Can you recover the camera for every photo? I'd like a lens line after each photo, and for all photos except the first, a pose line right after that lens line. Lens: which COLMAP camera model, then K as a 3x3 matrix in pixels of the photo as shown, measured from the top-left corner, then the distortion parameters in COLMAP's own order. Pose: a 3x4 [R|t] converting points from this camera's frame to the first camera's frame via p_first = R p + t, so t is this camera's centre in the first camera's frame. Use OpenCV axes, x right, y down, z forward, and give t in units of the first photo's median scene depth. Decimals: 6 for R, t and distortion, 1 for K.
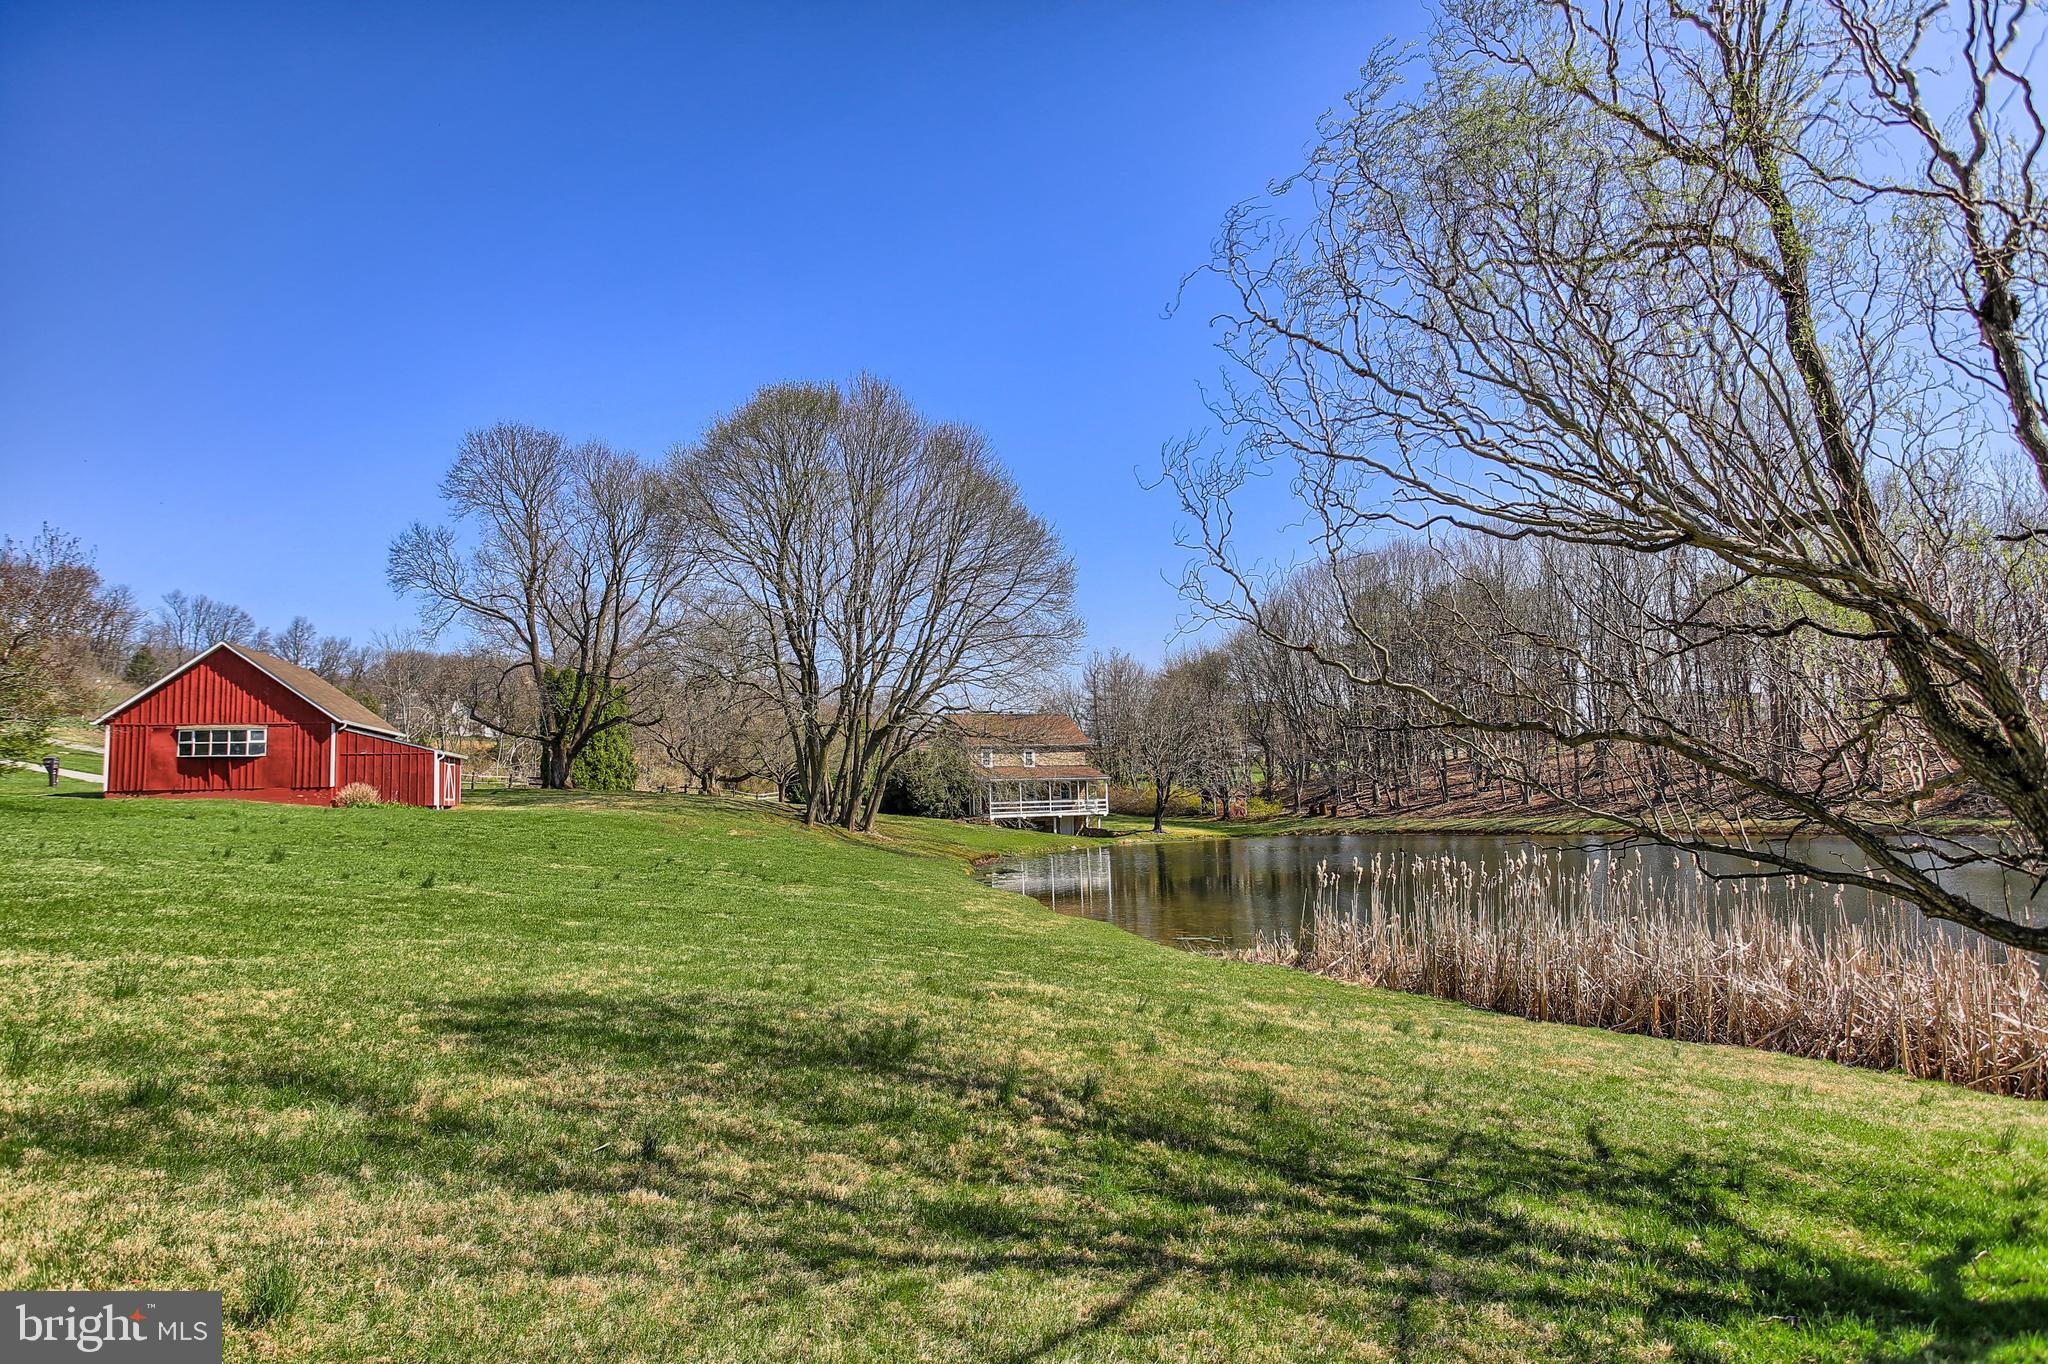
lens RADIAL K [[1284.3, 0, 1020.1], [0, 1284.3, 644.1], [0, 0, 1]] dist [-0.026279, -0.000127]
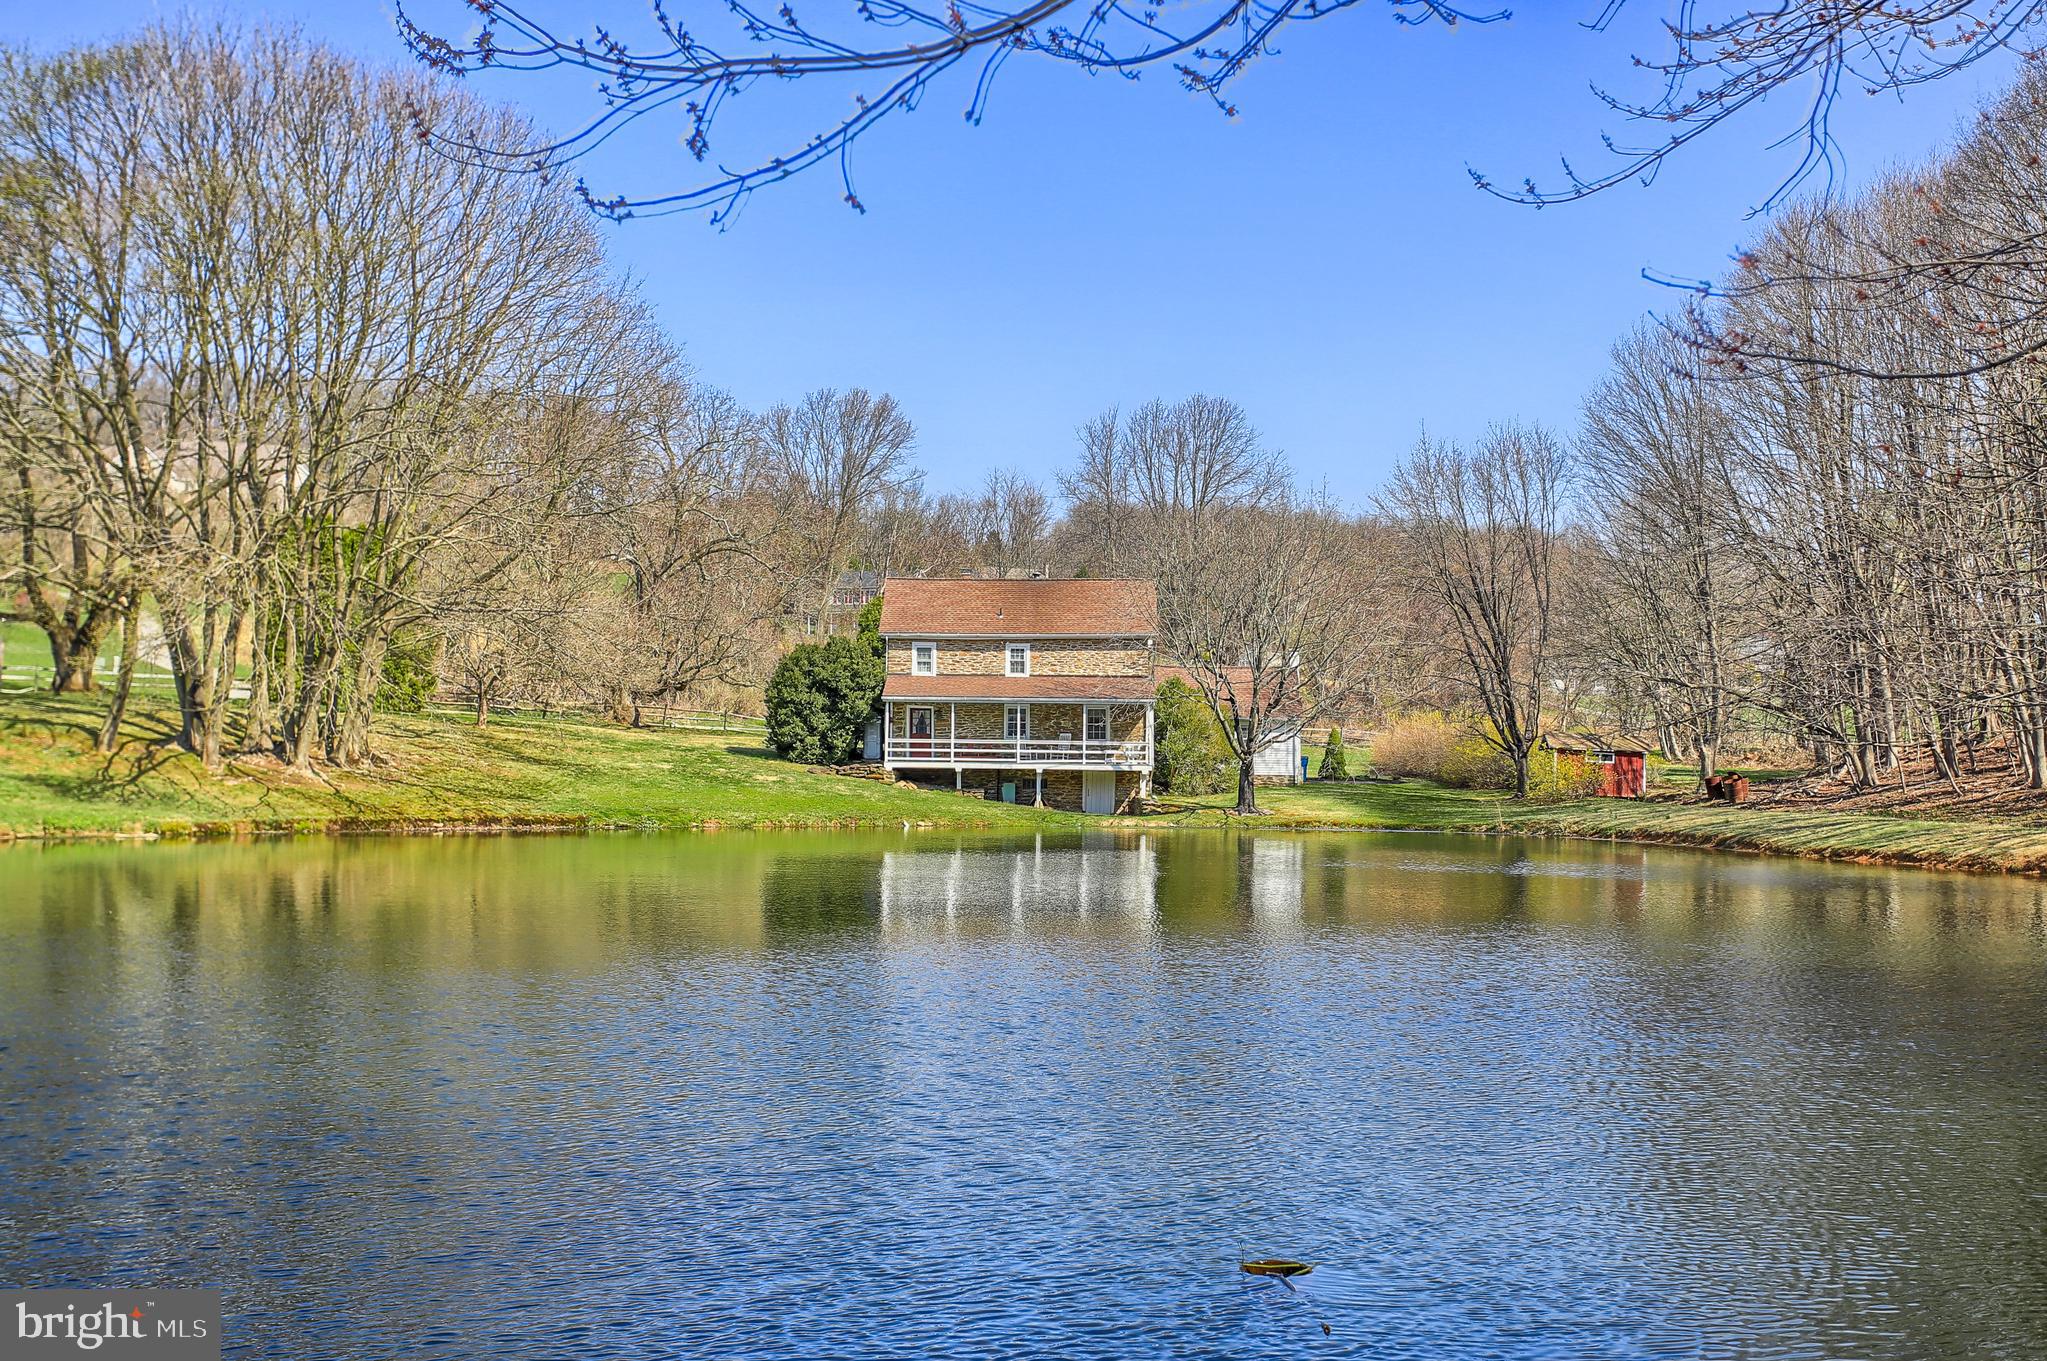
lens RADIAL K [[2281.1, 0, 1023.5], [0, 2281.1, 680.5], [0, 0, 1]] dist [-0.010156, 0.032712]
pose [[0.819490, 0.009799, -0.573009, 0.551934], [0.036107, 0.996984, 0.068689, 0.031997], [0.571955, -0.076980, 0.816665, 0.228134]]
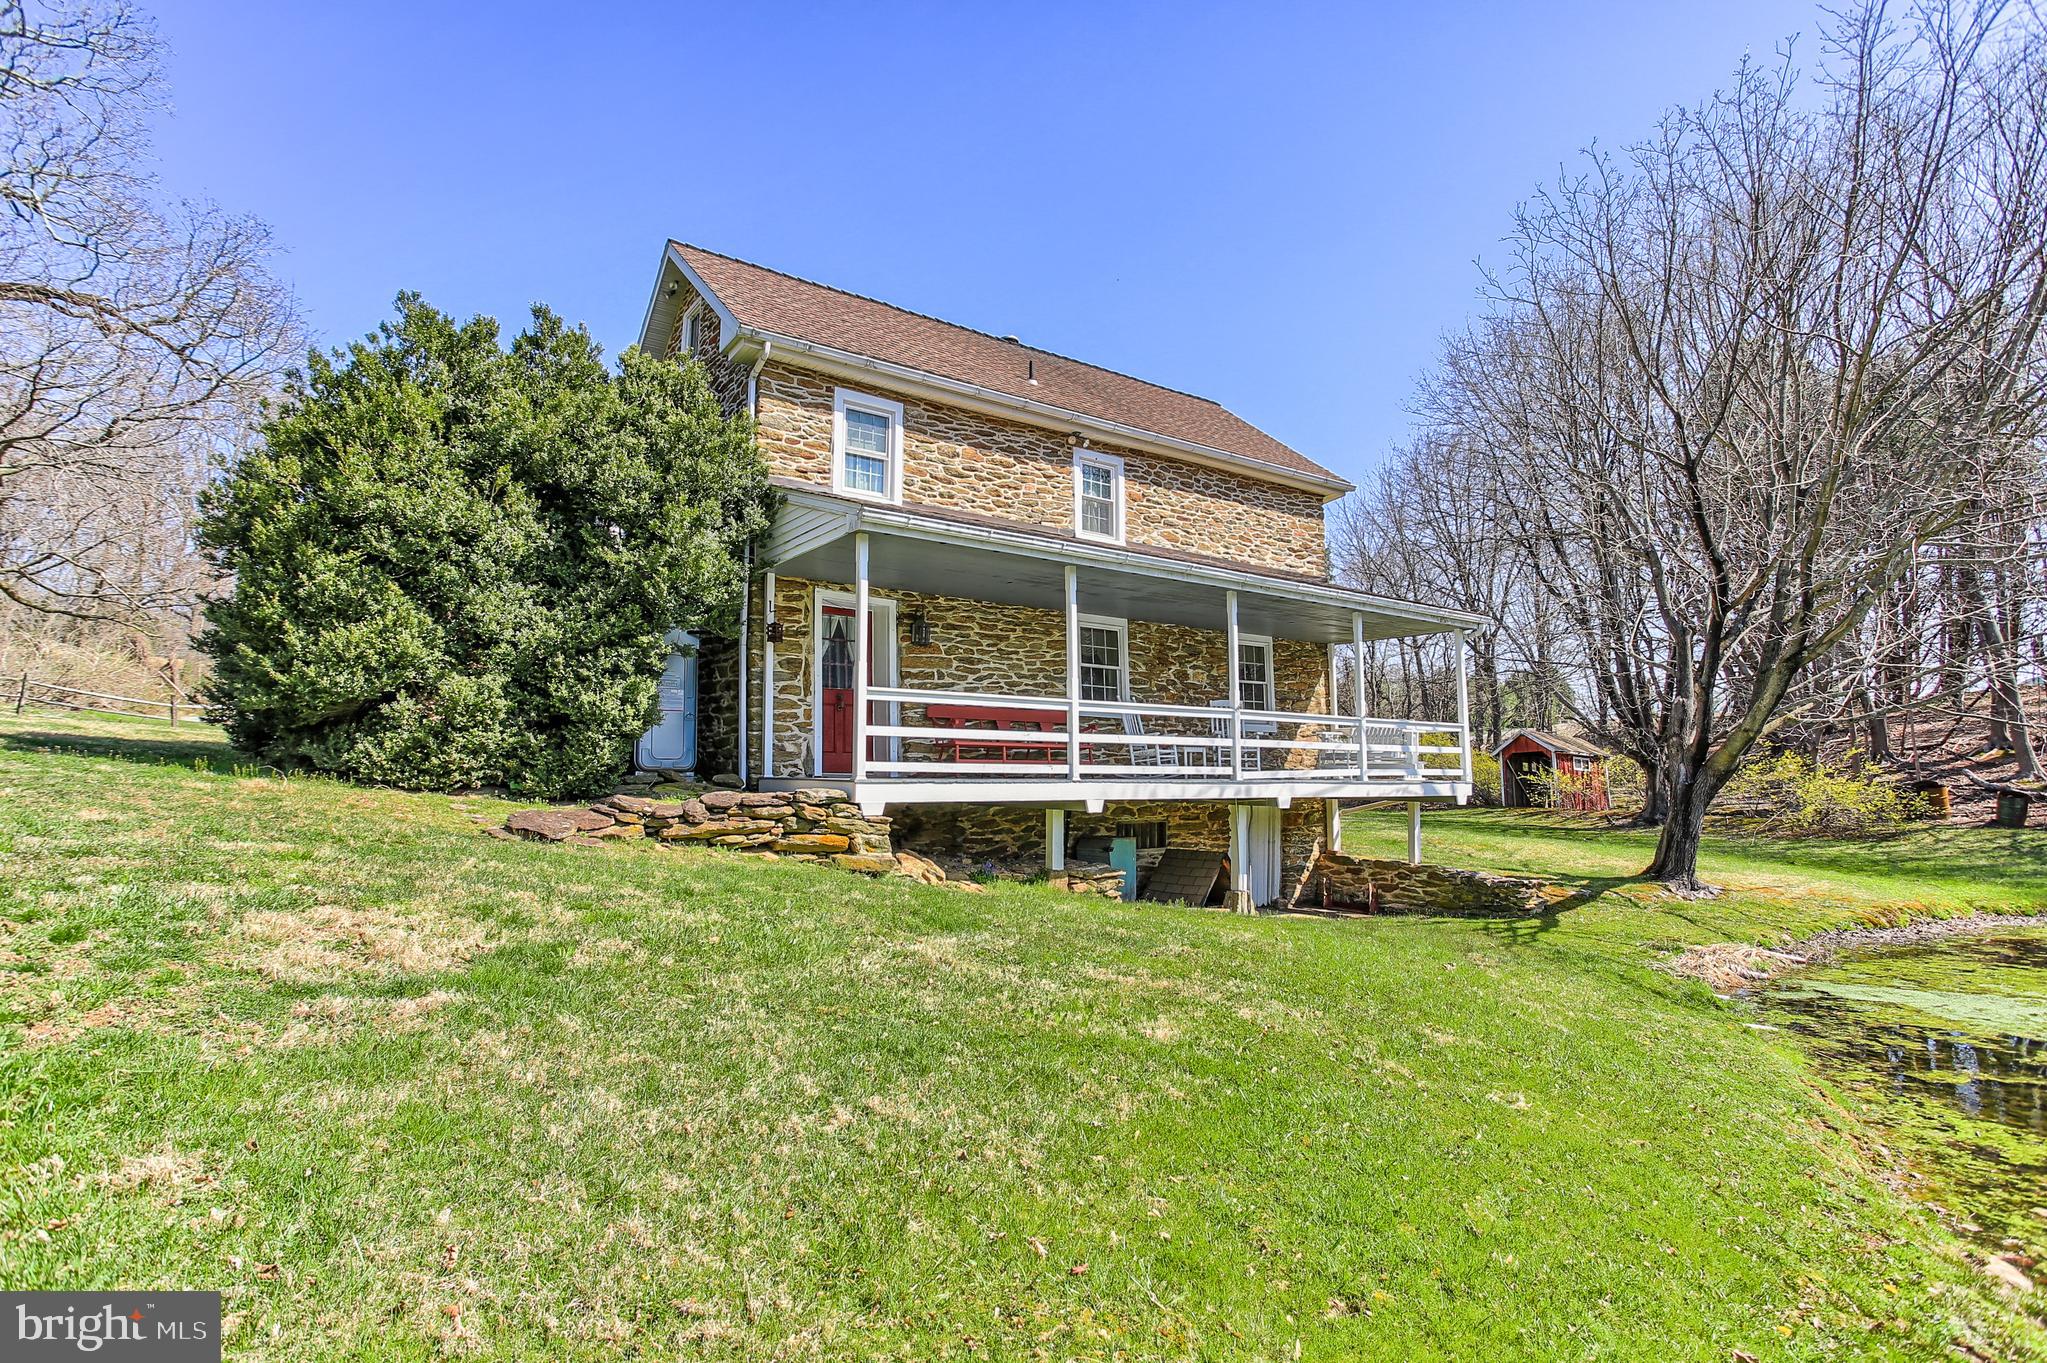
lens RADIAL K [[1036.1, 0, 1025.0], [0, 1036.1, 702.5], [0, 0, 1]] dist [-0.071452, 0.047482]
pose [[0.999006, 0.026300, 0.035979, -0.008807], [-0.027495, 0.999073, 0.033120, 0.114543], [-0.035074, -0.034077, 0.998804, 0.844394]]
